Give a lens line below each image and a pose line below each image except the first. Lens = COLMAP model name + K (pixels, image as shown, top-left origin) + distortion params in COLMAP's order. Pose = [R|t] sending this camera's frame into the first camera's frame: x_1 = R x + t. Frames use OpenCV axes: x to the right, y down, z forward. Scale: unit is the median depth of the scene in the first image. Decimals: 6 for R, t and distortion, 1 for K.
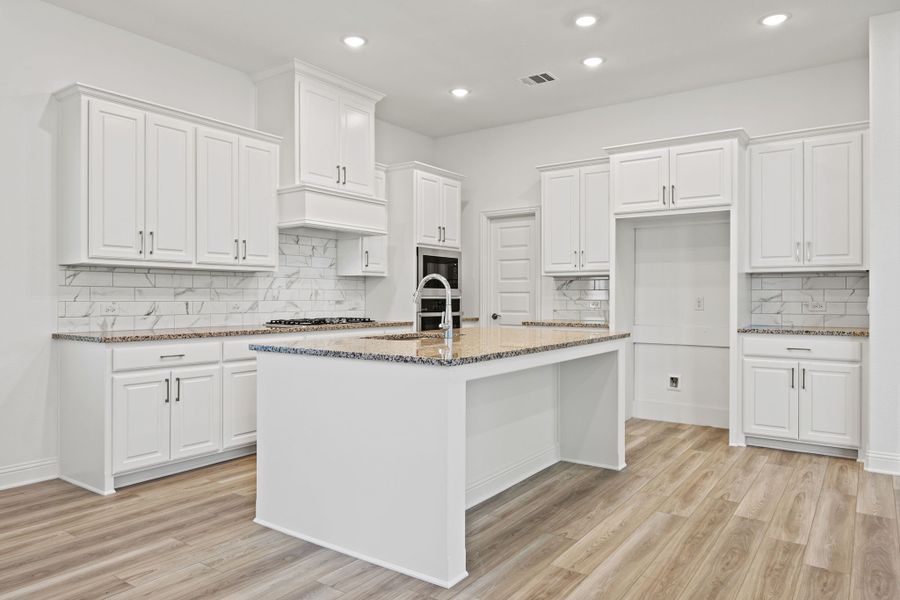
lens RADIAL K [[602.1, 0, 449.6], [0, 602.1, 300.4], [0, 0, 1]] dist [-0.001583, -0.000591]
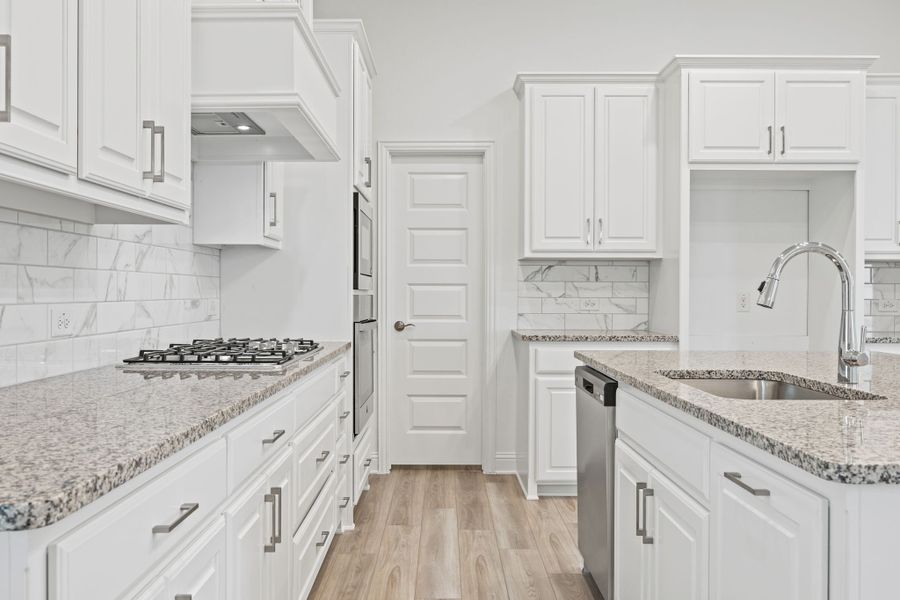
lens RADIAL K [[771.7, 0, 449.9], [0, 771.7, 297.7], [0, 0, 1]] dist [0.000512, 0.002244]
pose [[0.816056, -0.002604, 0.577966, -0.365565], [0.001491, 0.999996, 0.002400, -0.002421], [-0.577970, -0.001097, 0.816057, 0.434369]]
